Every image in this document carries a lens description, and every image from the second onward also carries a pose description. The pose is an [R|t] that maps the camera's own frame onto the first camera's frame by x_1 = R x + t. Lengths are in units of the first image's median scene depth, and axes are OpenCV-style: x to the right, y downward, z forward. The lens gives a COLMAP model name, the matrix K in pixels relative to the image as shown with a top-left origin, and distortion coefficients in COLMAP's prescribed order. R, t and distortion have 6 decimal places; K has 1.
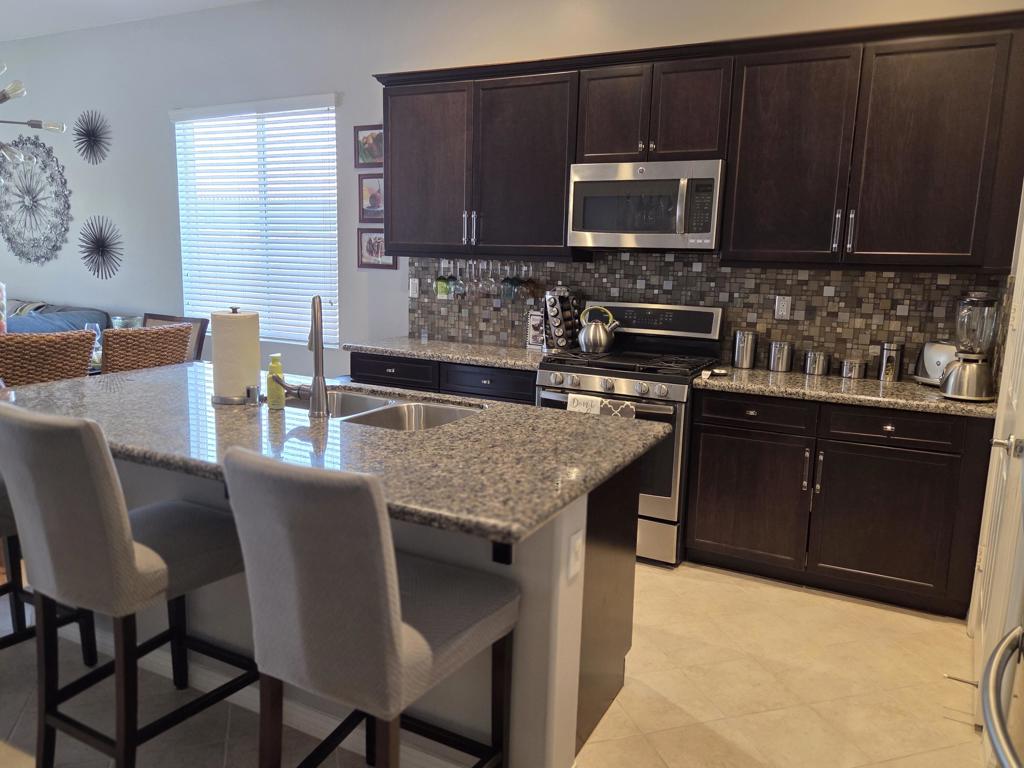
lens RADIAL K [[768.2, 0, 512.0], [0, 768.2, 384.0], [0, 0, 1]] dist [0.094462, -0.074156]
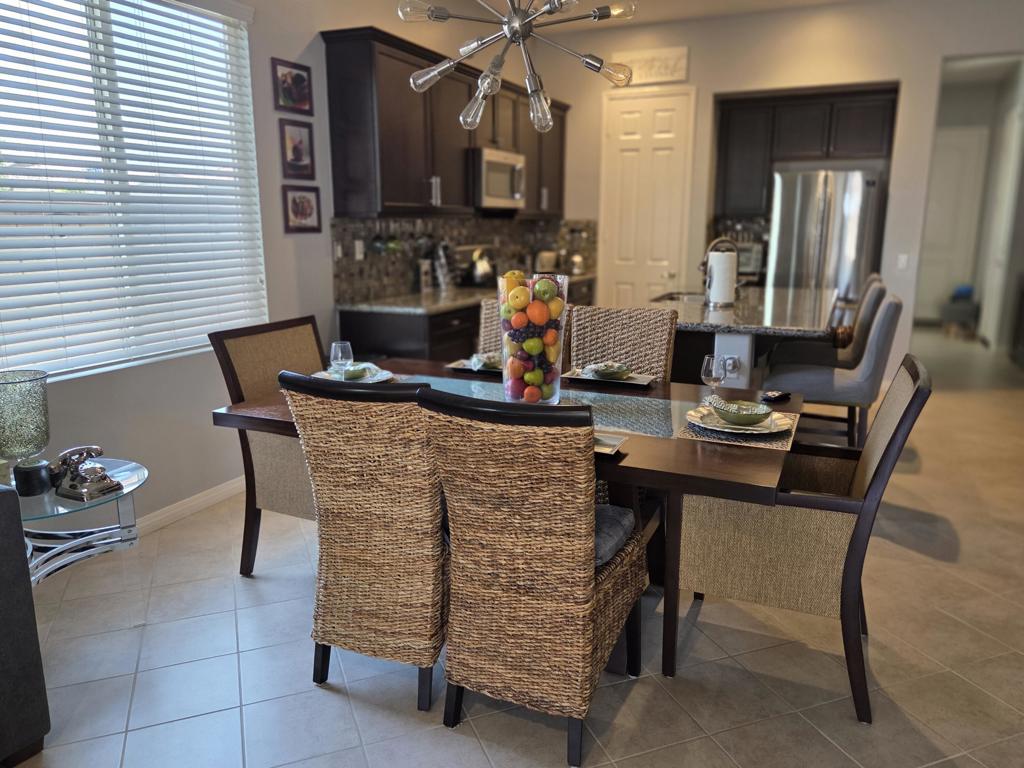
lens RADIAL K [[768.2, 0, 512.0], [0, 768.2, 384.0], [0, 0, 1]] dist [0.094462, -0.074156]
pose [[-0.068367, -0.234381, 0.969738, -0.831716], [0.165663, 0.955851, 0.242704, -0.123863], [-0.983810, 0.177243, -0.026520, 0.637312]]
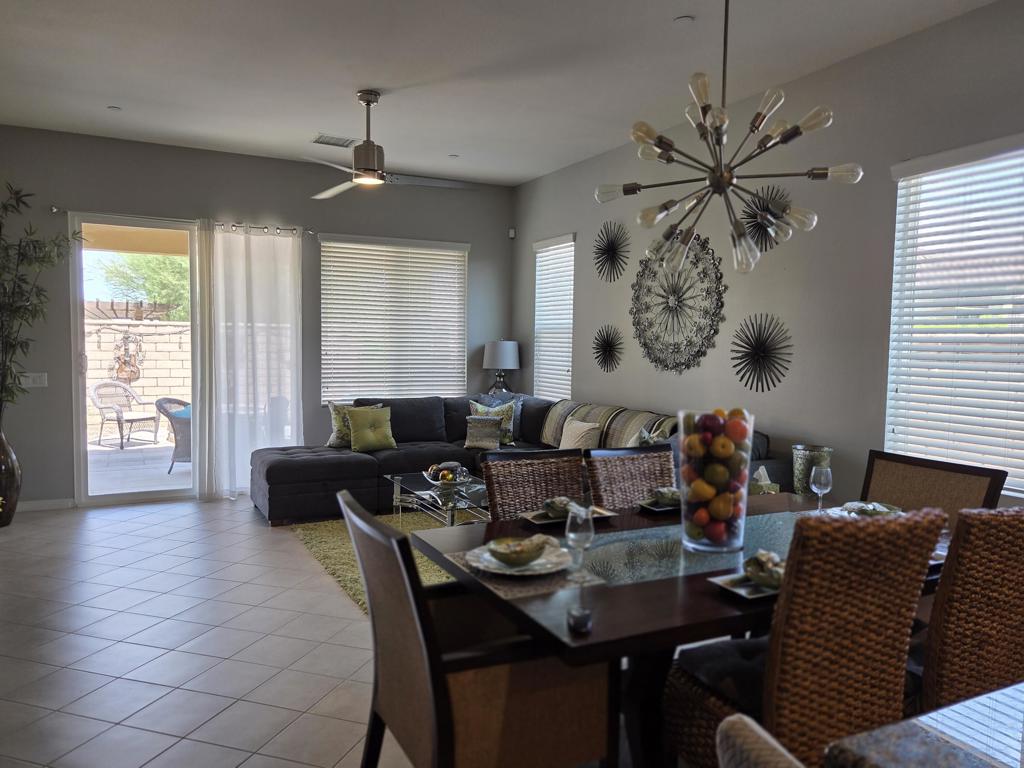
lens RADIAL K [[768.2, 0, 512.0], [0, 768.2, 384.0], [0, 0, 1]] dist [0.094462, -0.074156]
pose [[0.818338, 0.017719, -0.574464, -0.273021], [-0.086128, 0.992019, -0.092093, -0.047256], [0.568248, 0.124840, 0.813332, 0.215933]]
